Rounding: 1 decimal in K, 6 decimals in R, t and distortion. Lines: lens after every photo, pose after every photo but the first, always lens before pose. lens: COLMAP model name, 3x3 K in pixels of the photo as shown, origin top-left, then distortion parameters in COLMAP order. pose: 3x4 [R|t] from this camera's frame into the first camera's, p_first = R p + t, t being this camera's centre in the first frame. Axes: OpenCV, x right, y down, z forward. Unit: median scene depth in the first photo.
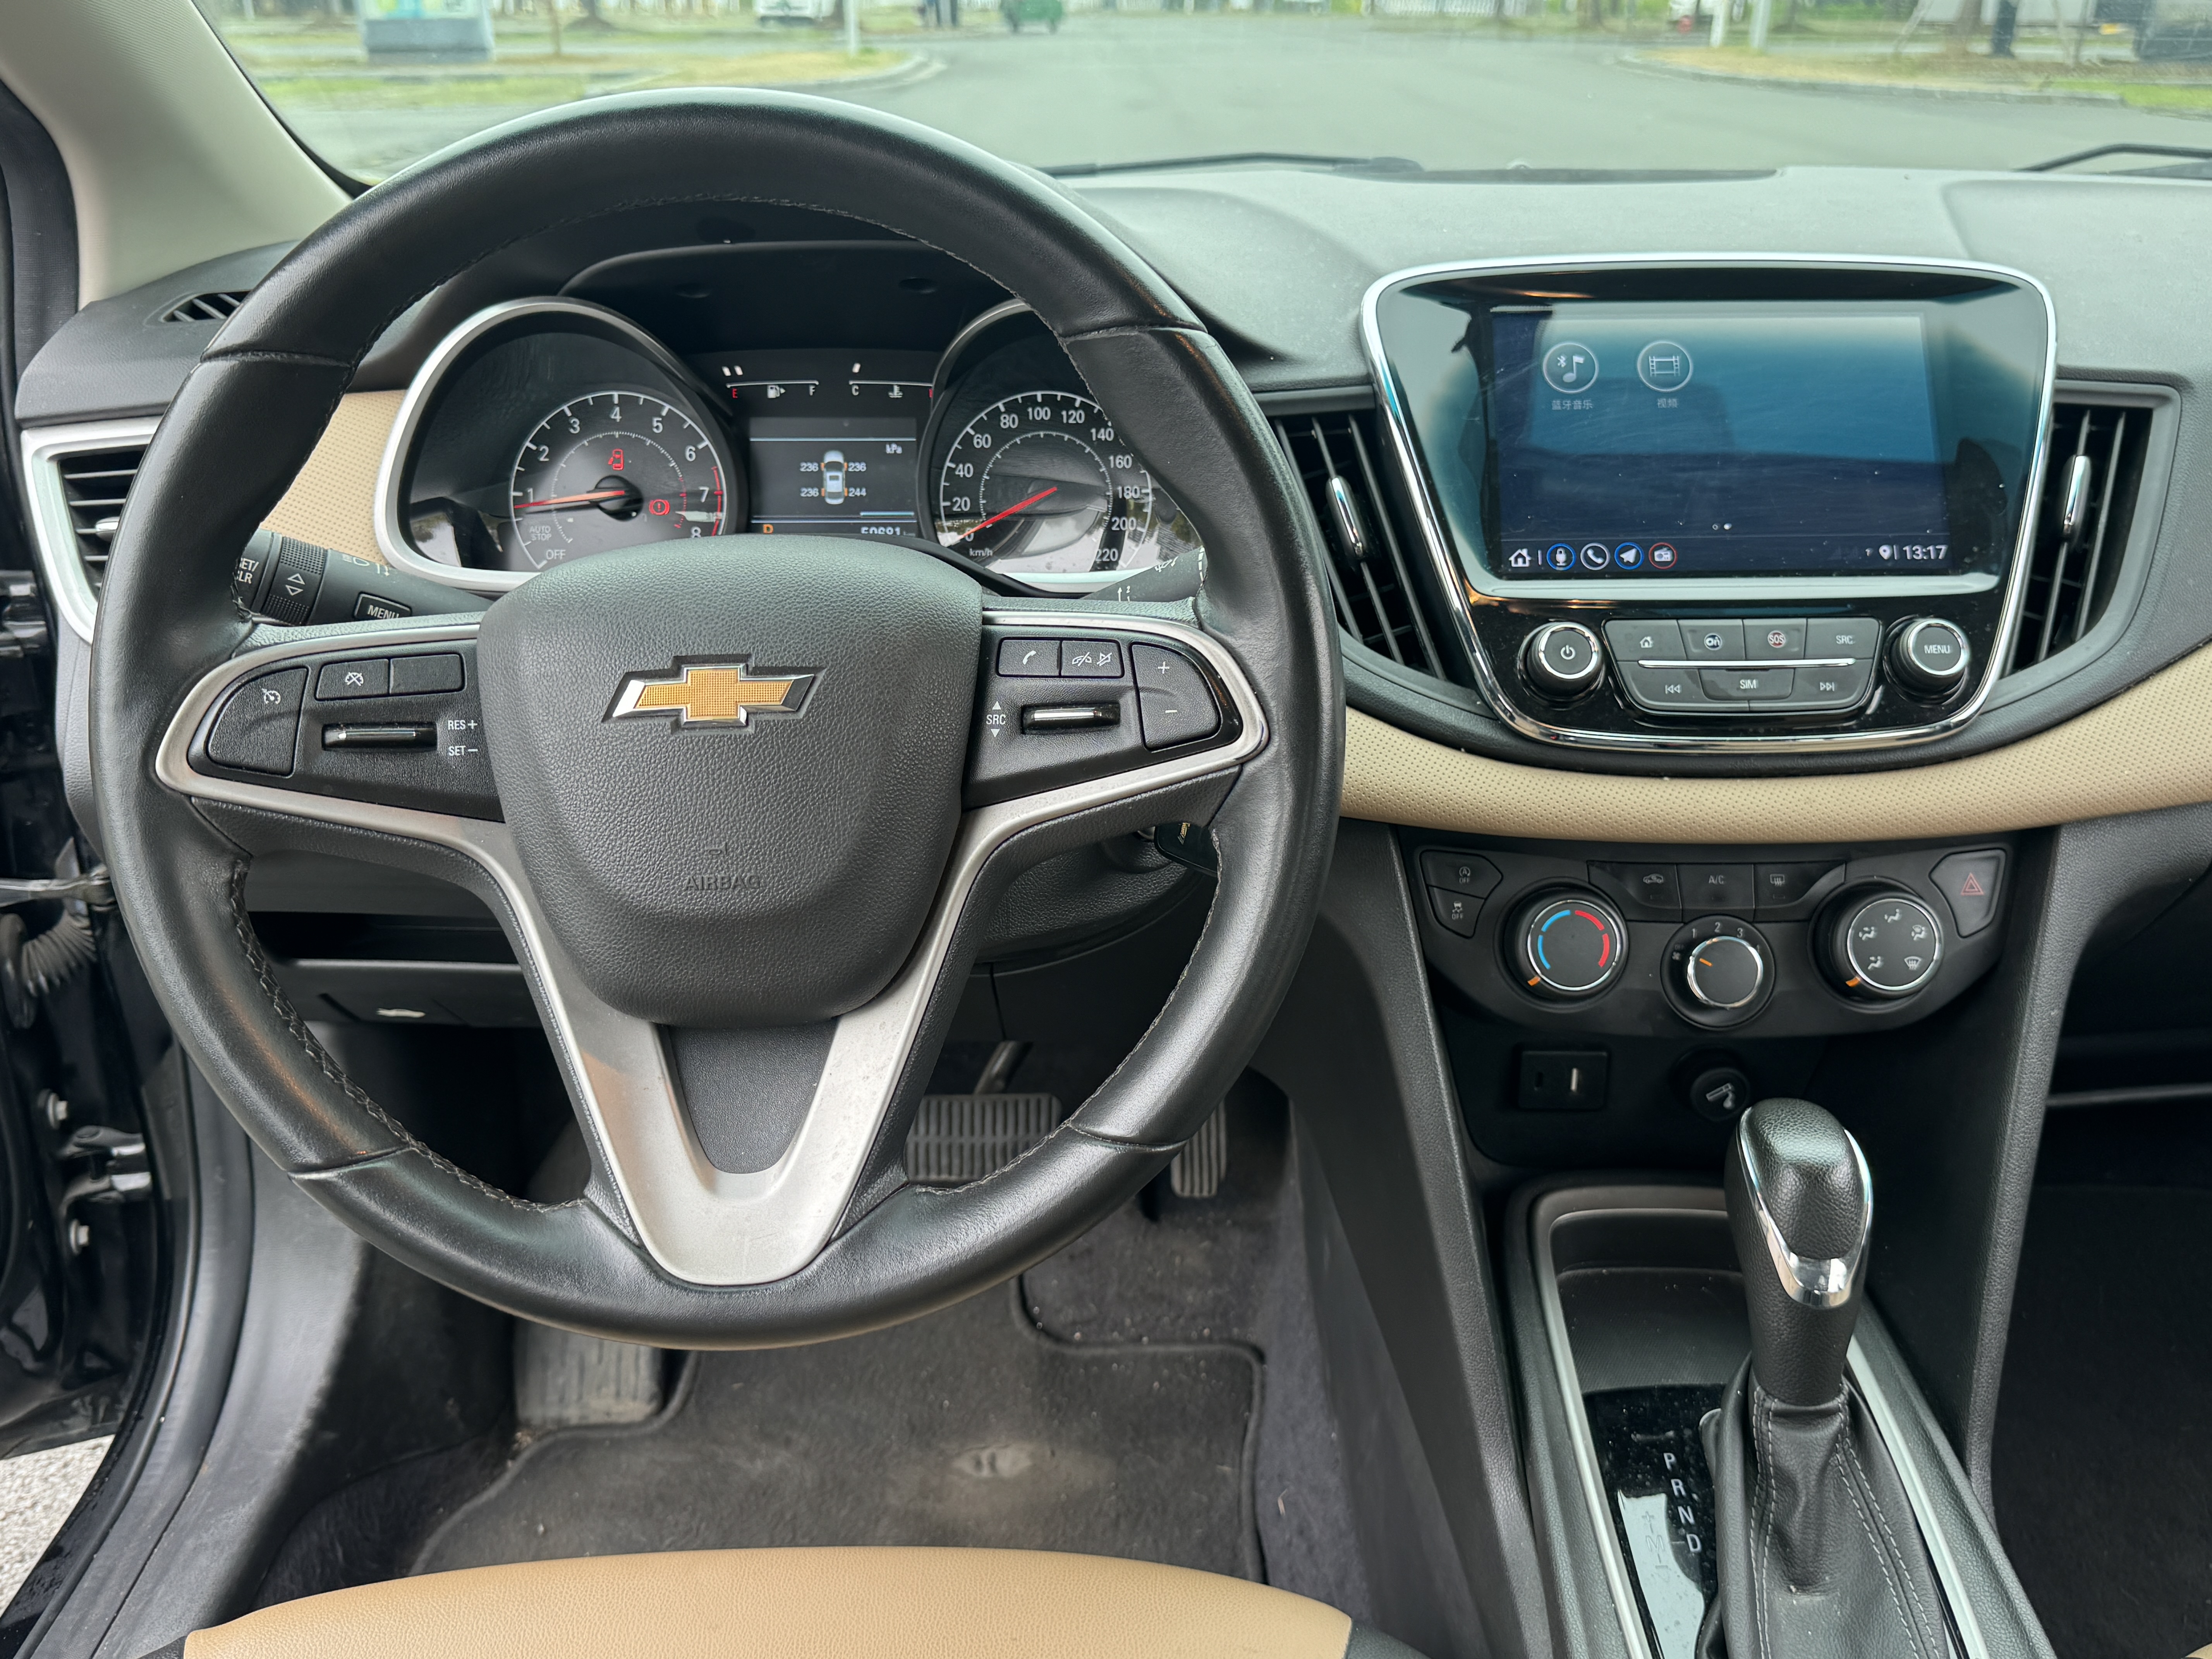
lens RADIAL K [[1883.4, 0, 1098.5], [0, 1883.4, 842.4], [0, 0, 1]] dist [0.133451, -0.303792]
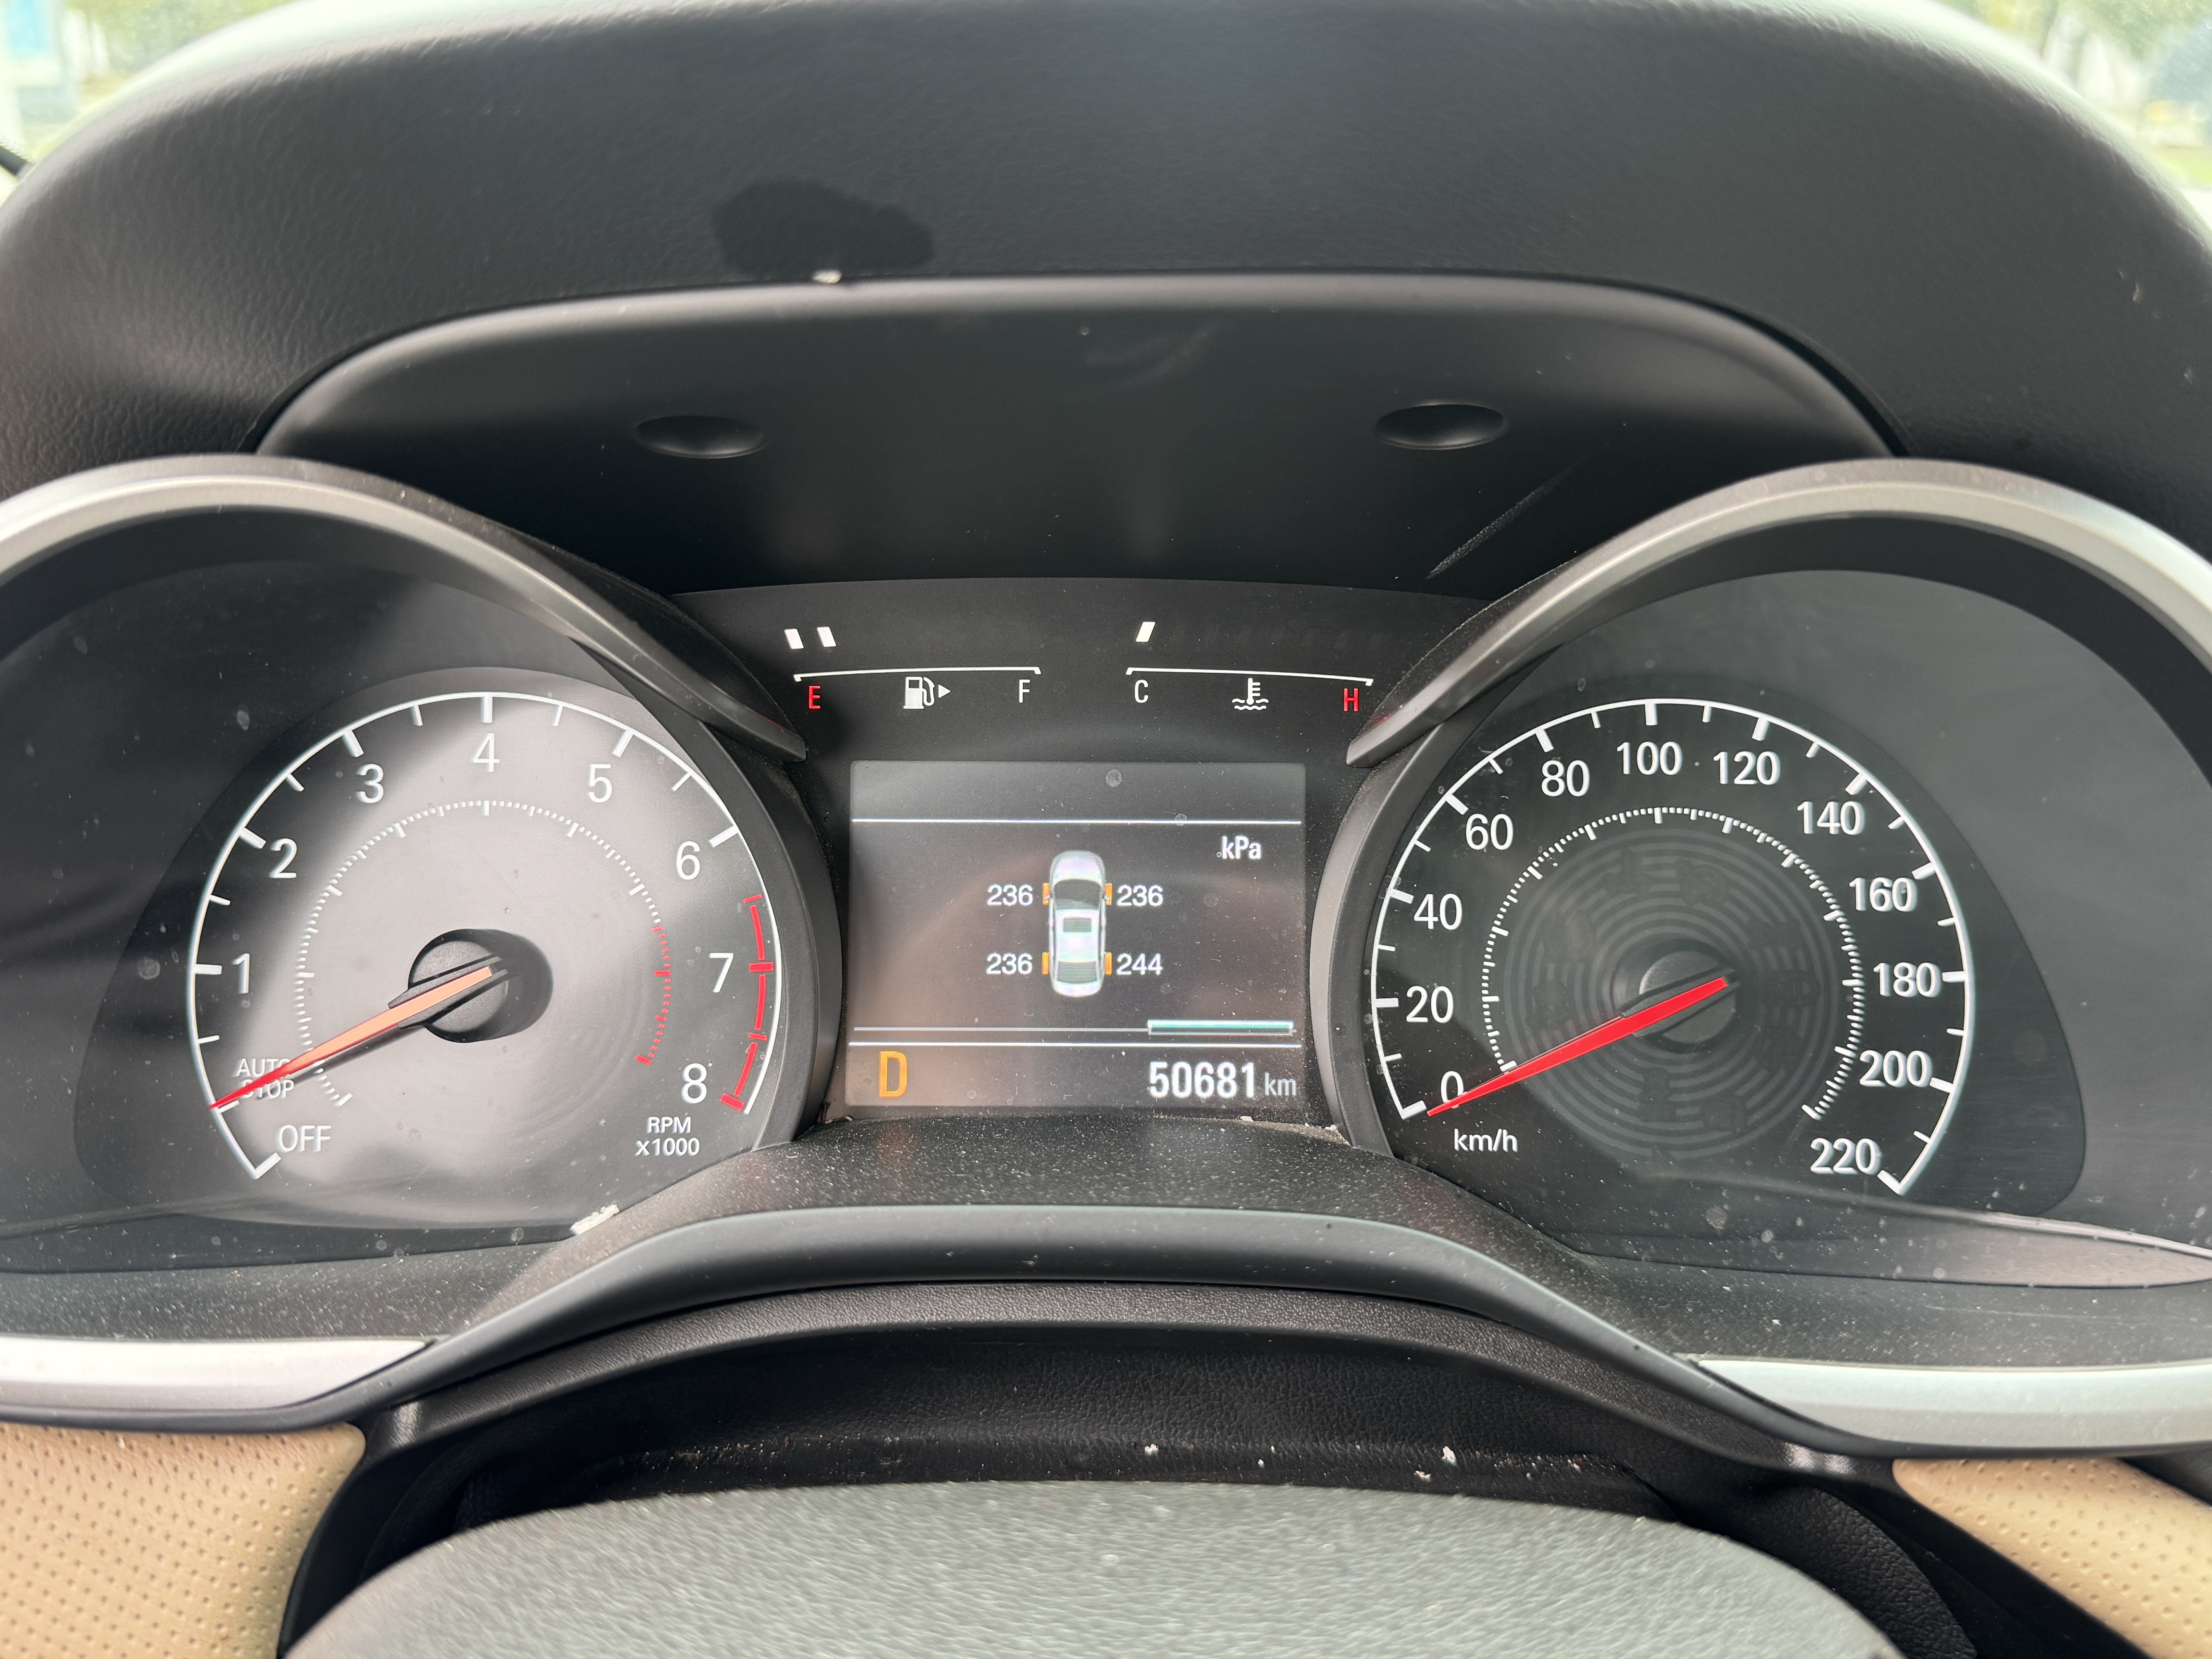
lens RADIAL K [[1878.5, 0, 1106.0], [0, 1878.5, 829.5], [0, 0, 1]] dist [0.137033, -0.245603]
pose [[0.999668, 0.012072, -0.022746, -0.140657], [-0.013043, 0.998989, -0.043014, -0.218294], [0.022204, 0.043296, 0.998816, 0.711714]]
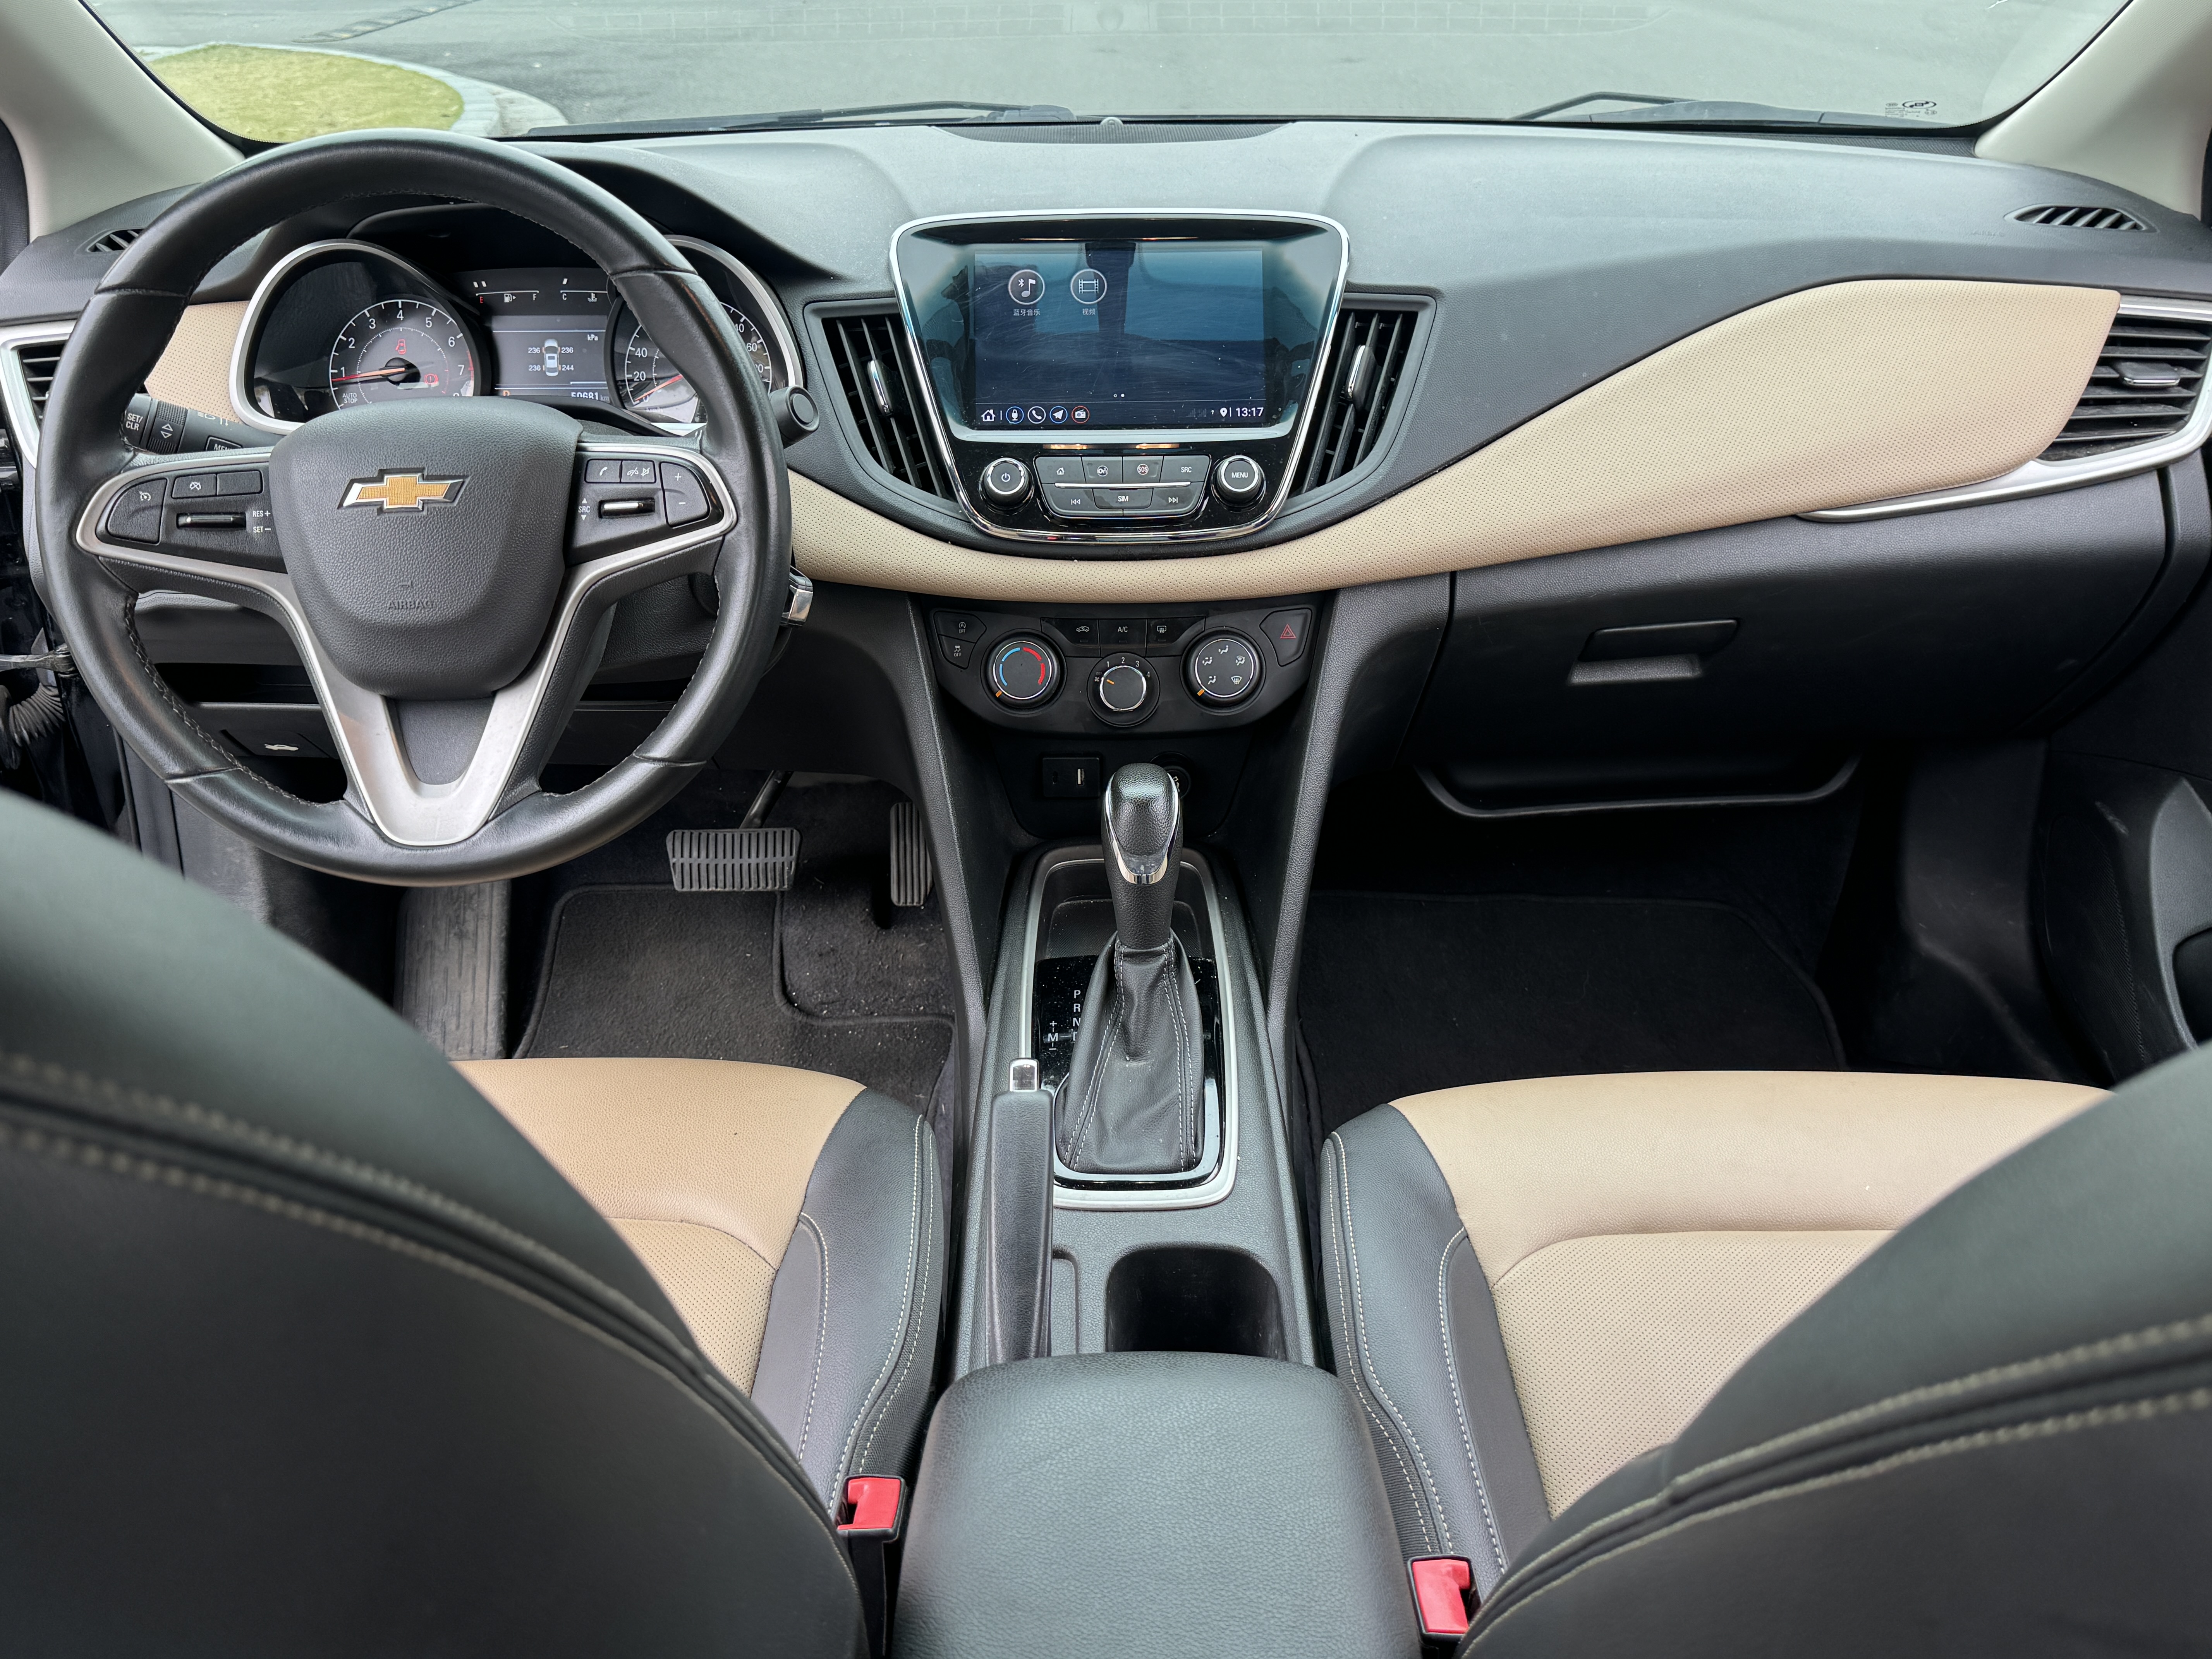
lens RADIAL K [[1878.5, 0, 1106.0], [0, 1878.5, 829.5], [0, 0, 1]] dist [0.137033, -0.245603]
pose [[0.999989, -0.004589, 0.000137, 0.314647], [0.004574, 0.998341, 0.057403, 0.094998], [-0.000400, -0.057402, 0.998351, -0.532556]]
